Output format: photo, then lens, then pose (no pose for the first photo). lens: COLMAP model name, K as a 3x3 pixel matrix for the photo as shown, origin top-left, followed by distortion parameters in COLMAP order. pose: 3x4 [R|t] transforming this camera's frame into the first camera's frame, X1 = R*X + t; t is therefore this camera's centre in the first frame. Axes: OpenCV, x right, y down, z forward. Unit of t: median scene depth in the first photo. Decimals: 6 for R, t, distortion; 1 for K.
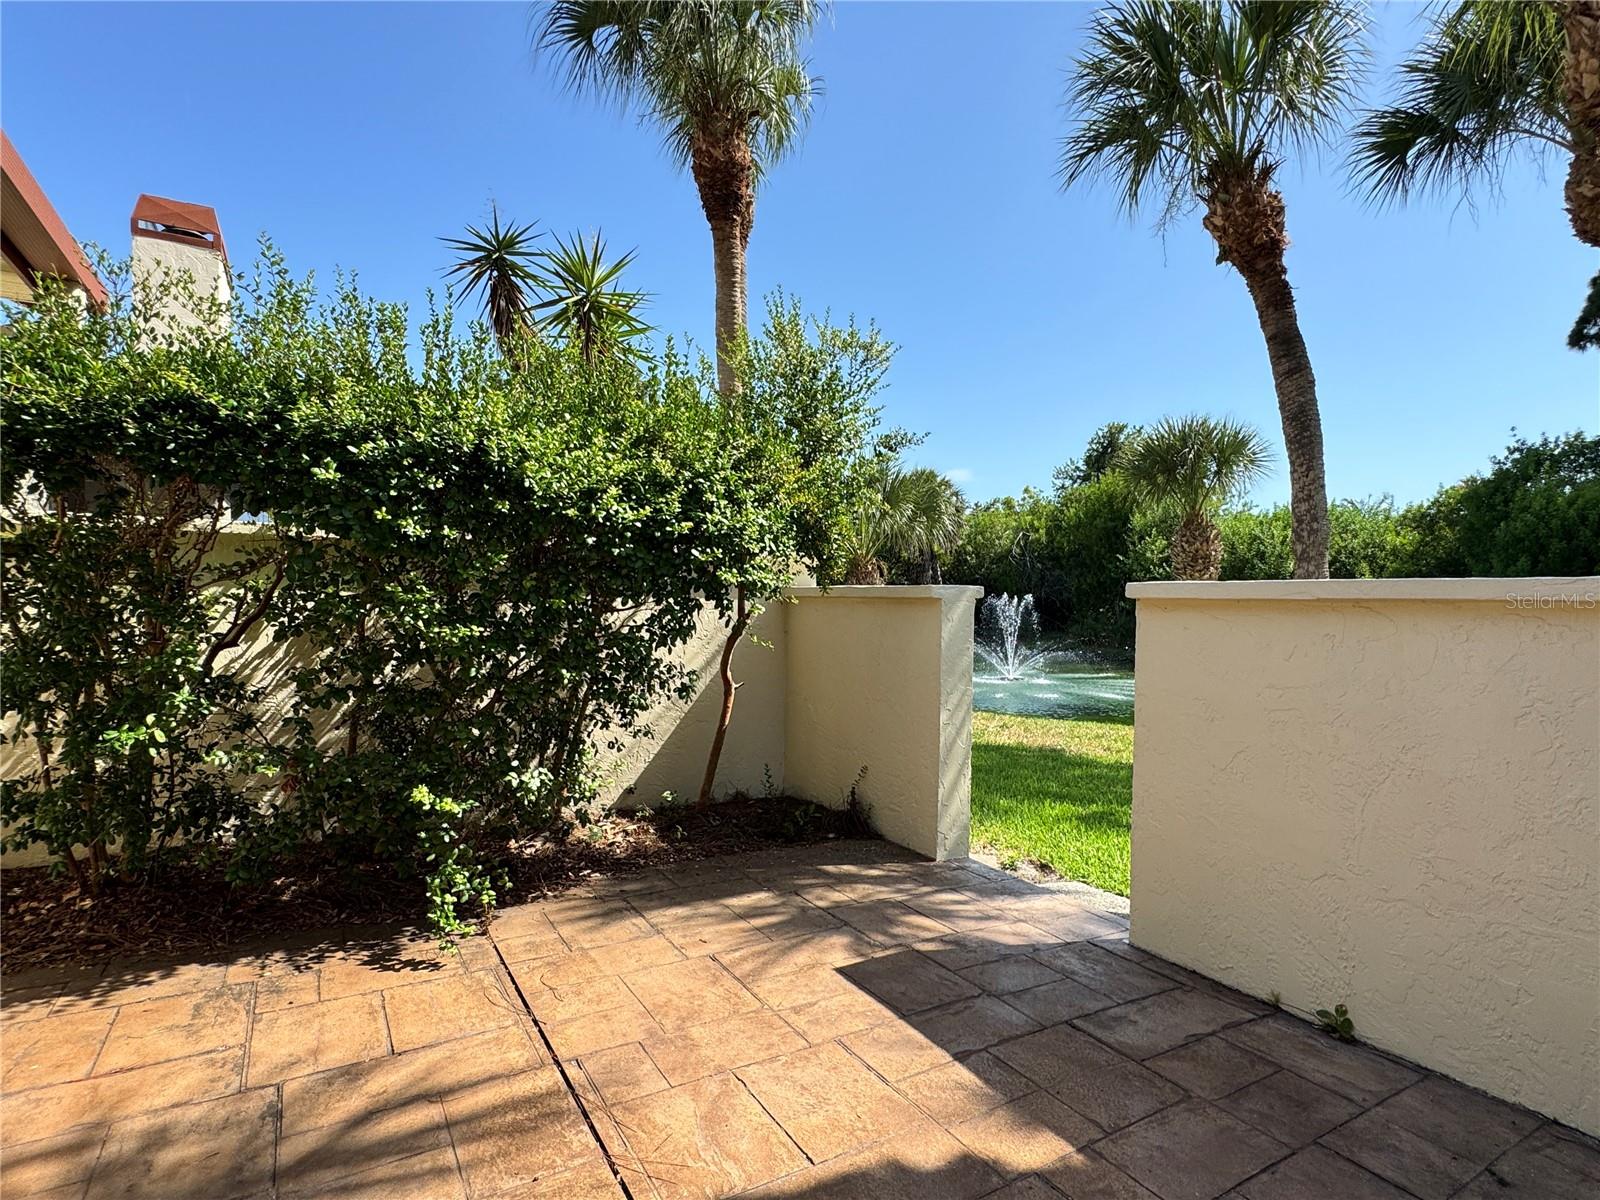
lens RADIAL K [[829.0, 0, 790.8], [0, 829.0, 600.0], [0, 0, 1]] dist [-0.000443, -0.002474]
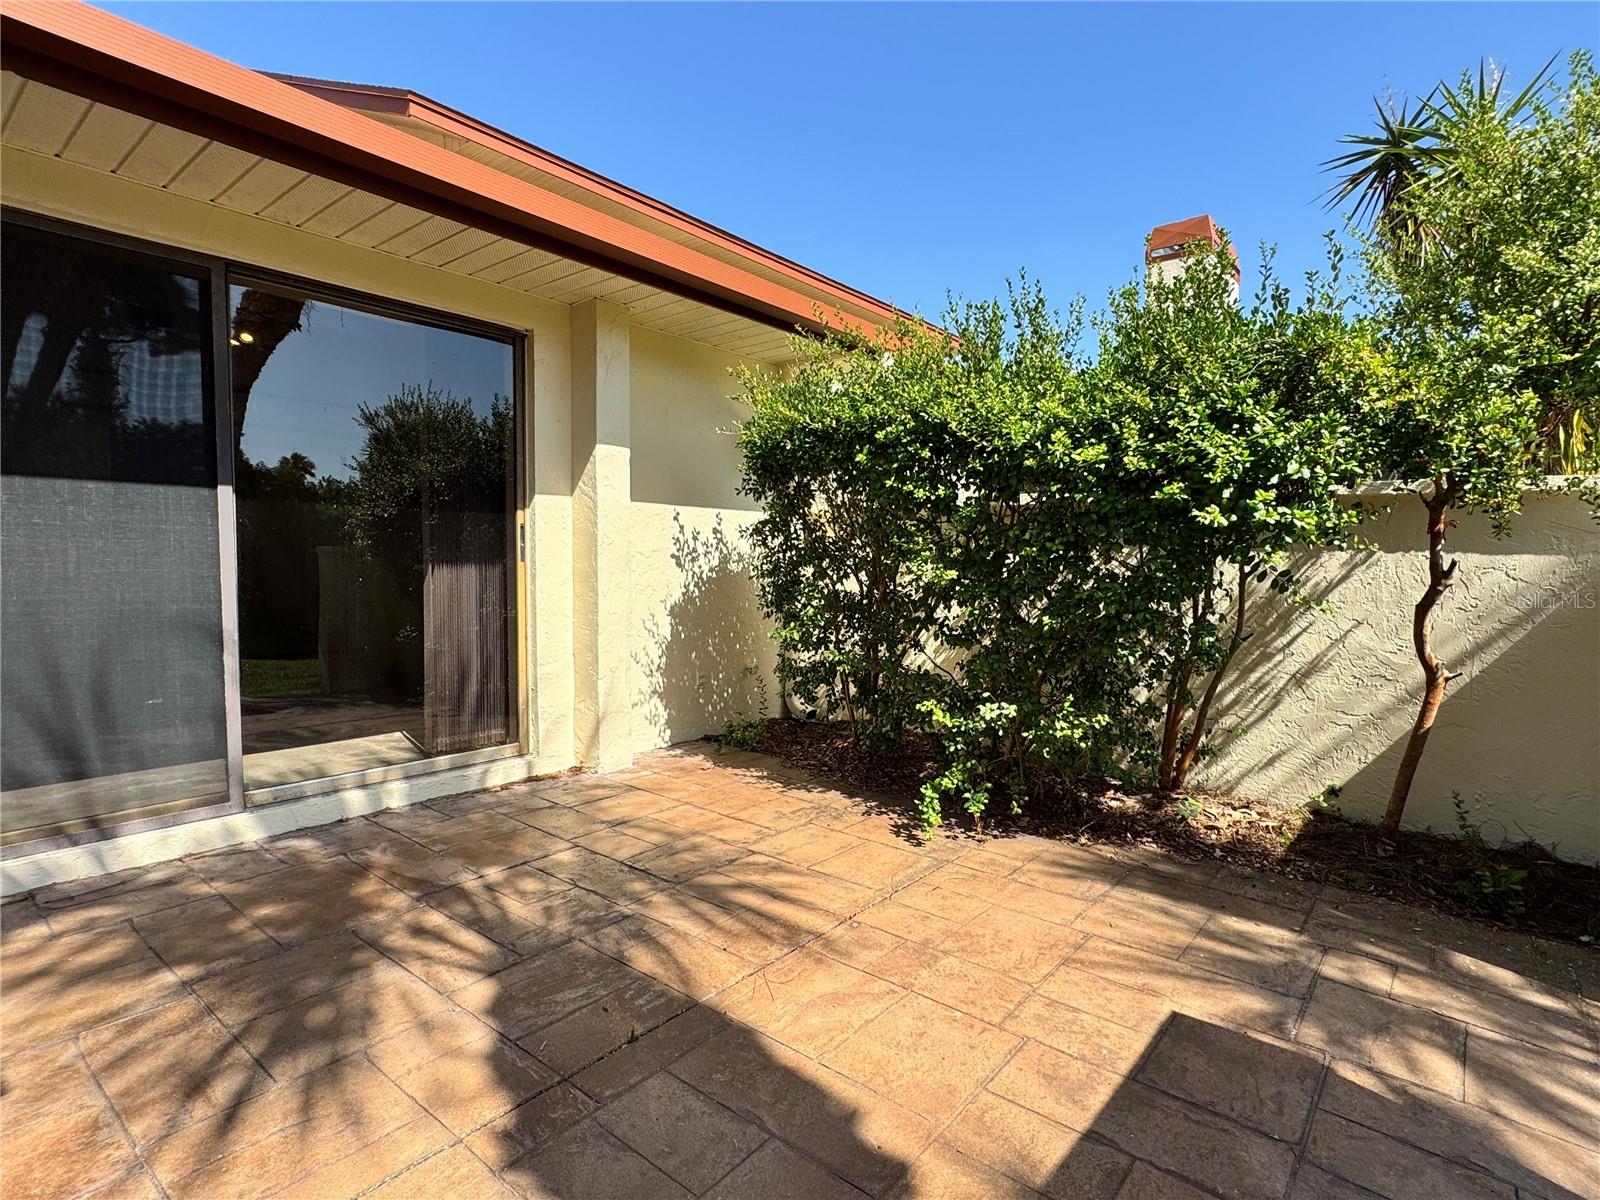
lens RADIAL K [[829.0, 0, 805.1], [0, 829.0, 596.8], [0, 0, 1]] dist [-0.000443, -0.002474]
pose [[0.344889, 0.033325, -0.938052, 0.260415], [-0.011991, 0.999444, 0.031098, 0.014107], [0.938567, 0.000523, 0.345097, 0.162210]]
